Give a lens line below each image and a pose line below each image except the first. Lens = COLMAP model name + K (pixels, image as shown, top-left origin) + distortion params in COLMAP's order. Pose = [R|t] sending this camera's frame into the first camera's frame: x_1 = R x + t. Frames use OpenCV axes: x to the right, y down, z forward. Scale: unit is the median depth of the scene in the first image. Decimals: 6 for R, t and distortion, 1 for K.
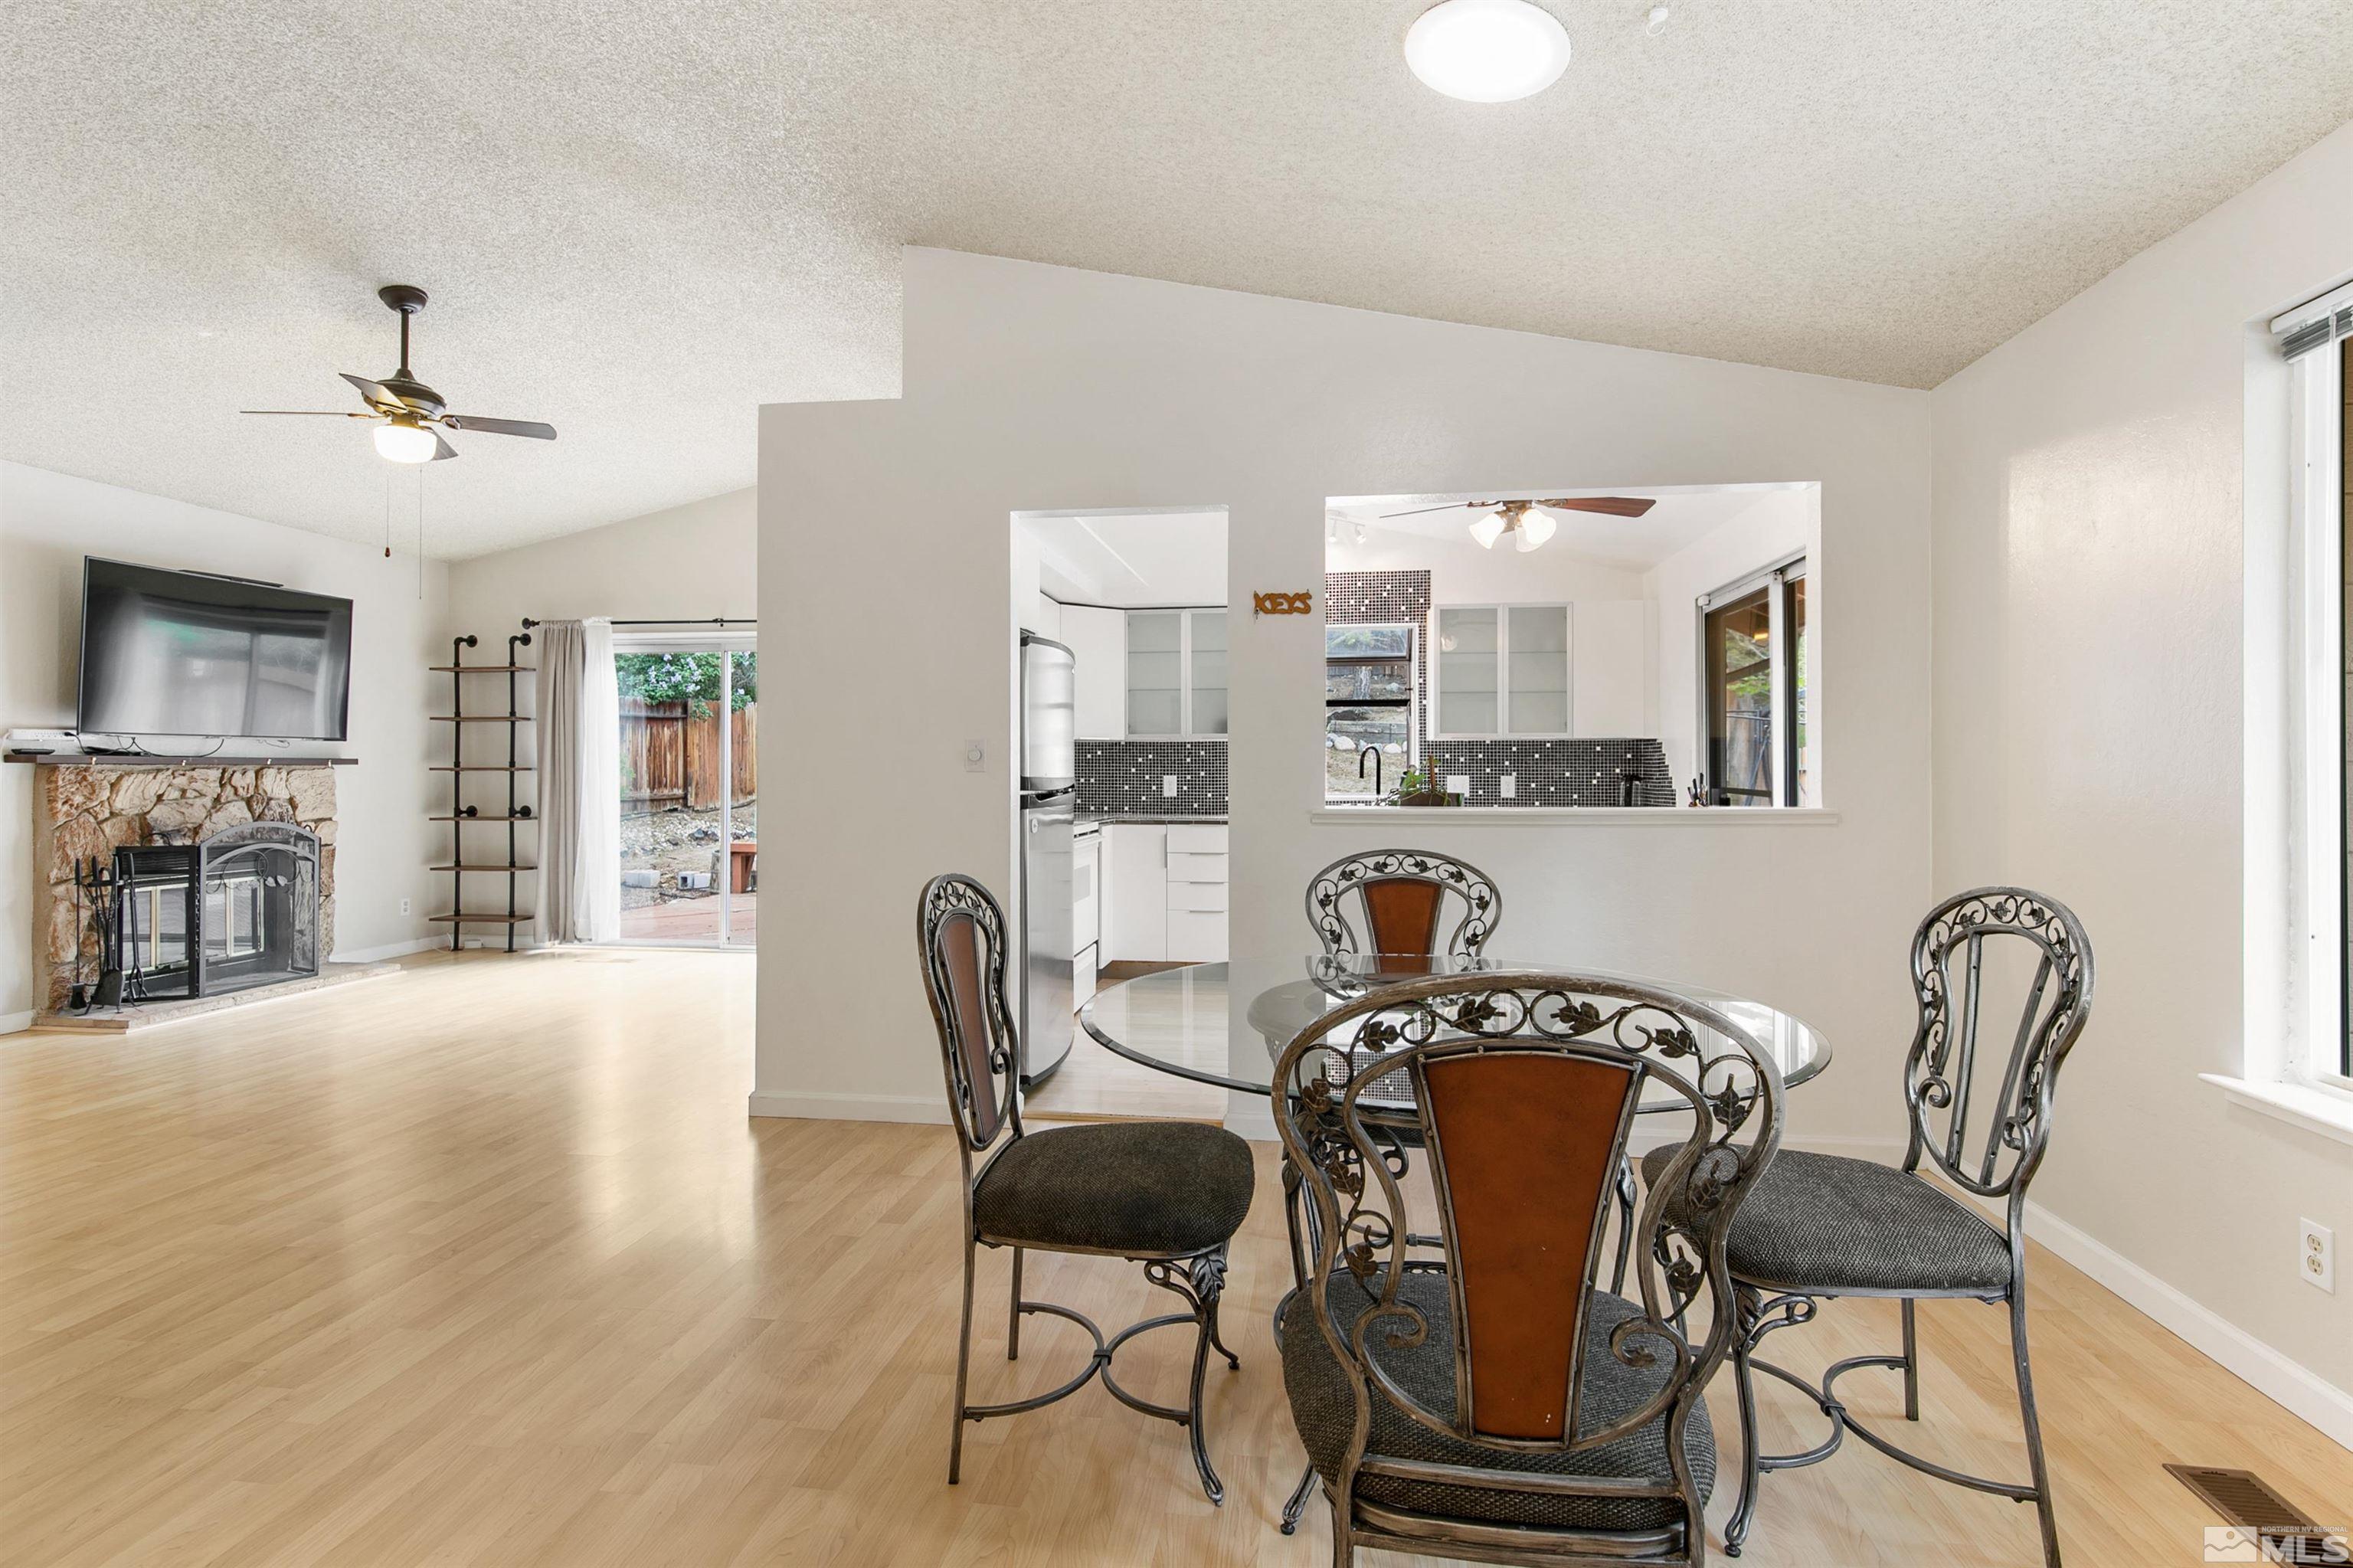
lens RADIAL K [[1151.0, 0, 1174.9], [0, 1151.0, 766.9], [0, 0, 1]] dist [-0.002978, 0.000250]
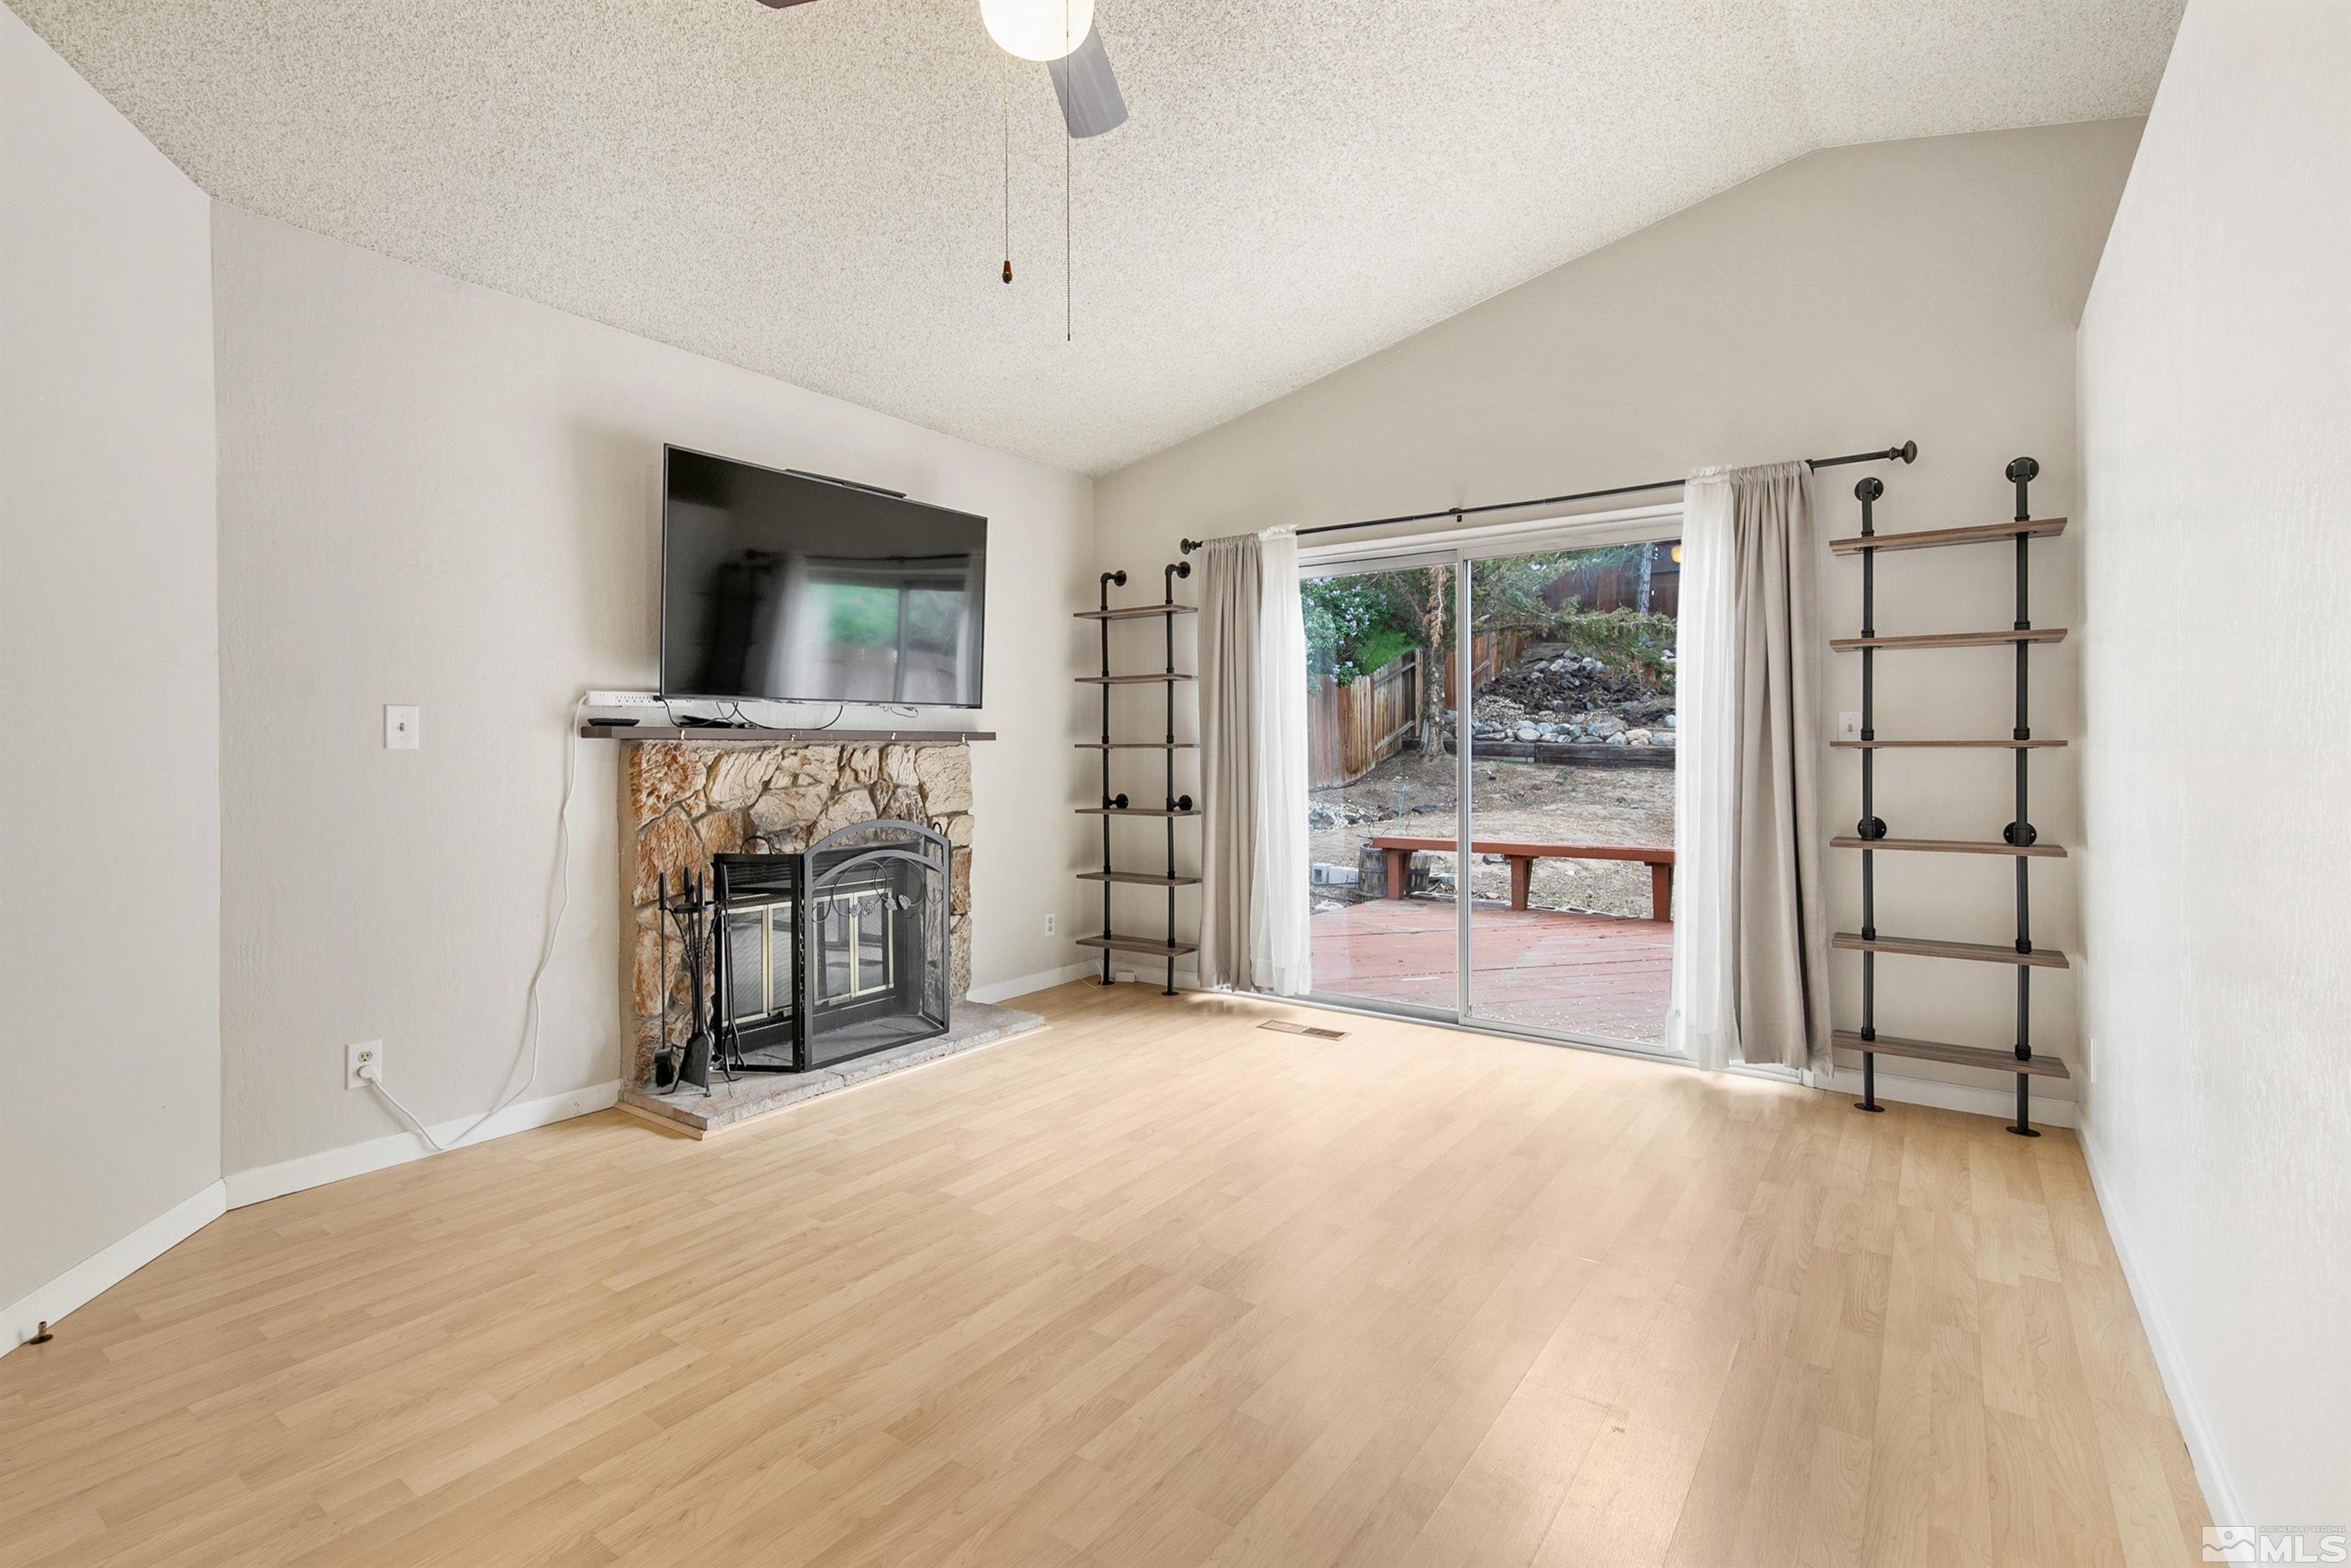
lens RADIAL K [[1077.5, 0, 1176.3], [0, 1077.5, 769.5], [0, 0, 1]] dist [-0.001809, -0.000182]
pose [[0.891019, 0.005016, -0.453937, -0.299649], [0.005268, 0.999757, 0.021386, 0.002869], [0.453935, -0.021447, 0.890777, 0.446694]]
